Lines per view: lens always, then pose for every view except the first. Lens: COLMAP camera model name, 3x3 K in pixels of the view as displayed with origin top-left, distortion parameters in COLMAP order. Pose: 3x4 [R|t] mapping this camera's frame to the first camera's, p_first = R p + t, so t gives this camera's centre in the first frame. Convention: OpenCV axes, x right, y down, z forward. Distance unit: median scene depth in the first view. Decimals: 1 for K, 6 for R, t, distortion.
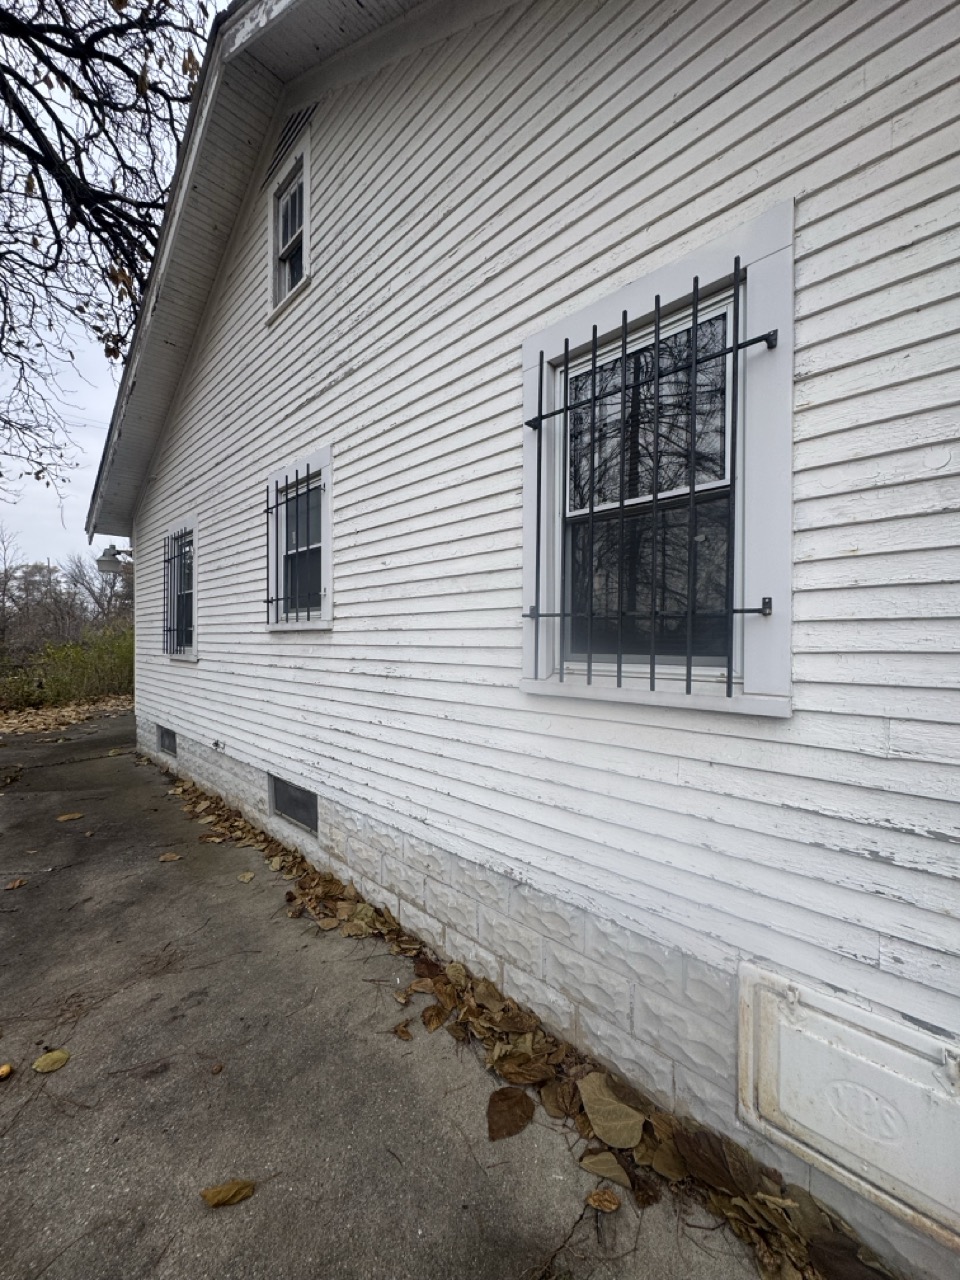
lens RADIAL K [[498.5, 0, 473.9], [0, 498.5, 636.7], [0, 0, 1]] dist [0.001108, 0.000051]
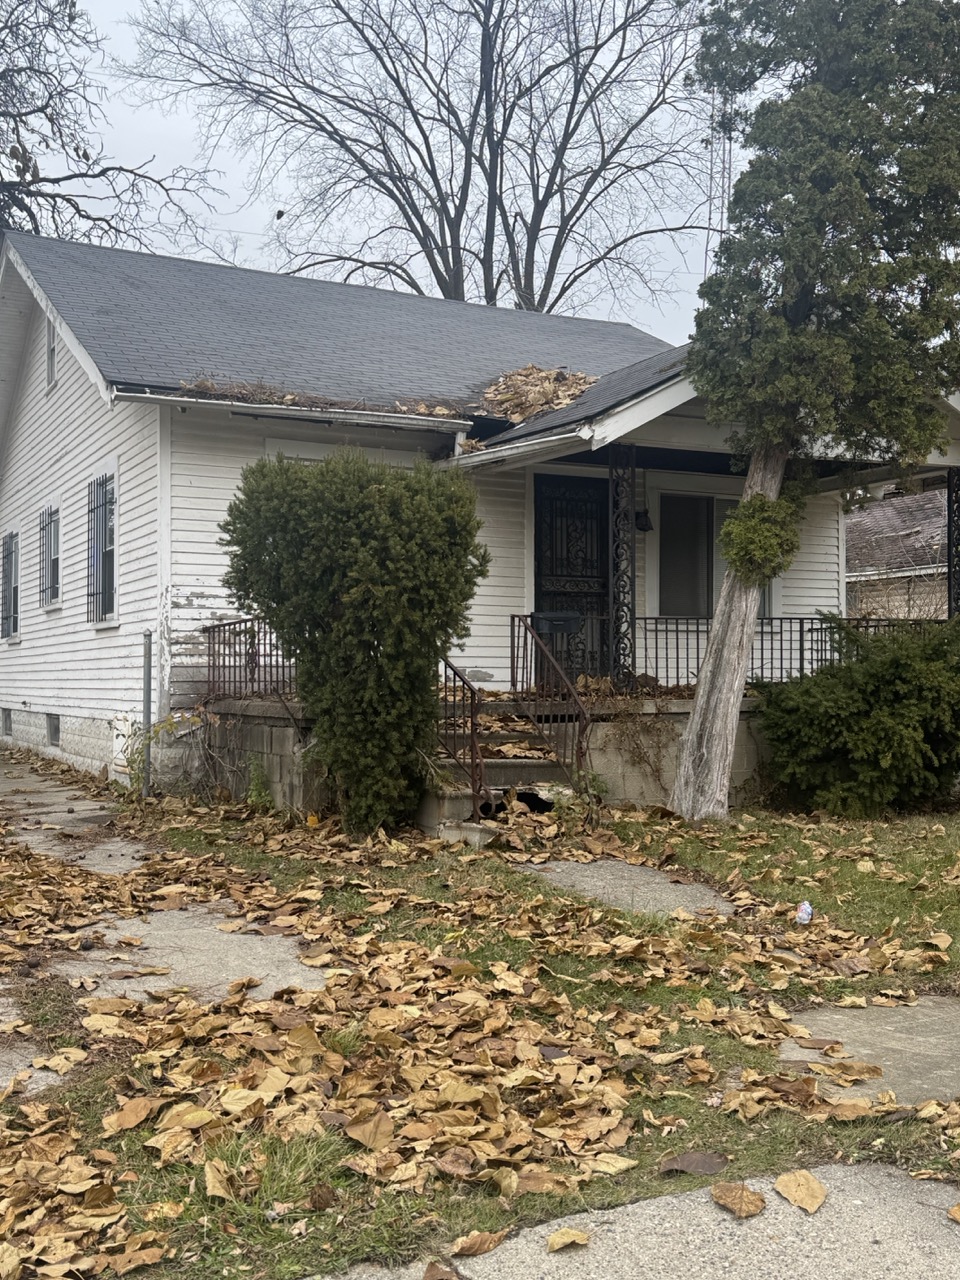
lens RADIAL K [[1316.8, 0, 451.4], [0, 1316.8, 642.7], [0, 0, 1]] dist [0.149428, -0.009571]
pose [[0.944338, -0.009158, -0.328848, 1.636022], [0.000673, 0.999664, -0.025907, 0.147878], [0.328975, 0.024244, 0.944027, -1.871569]]
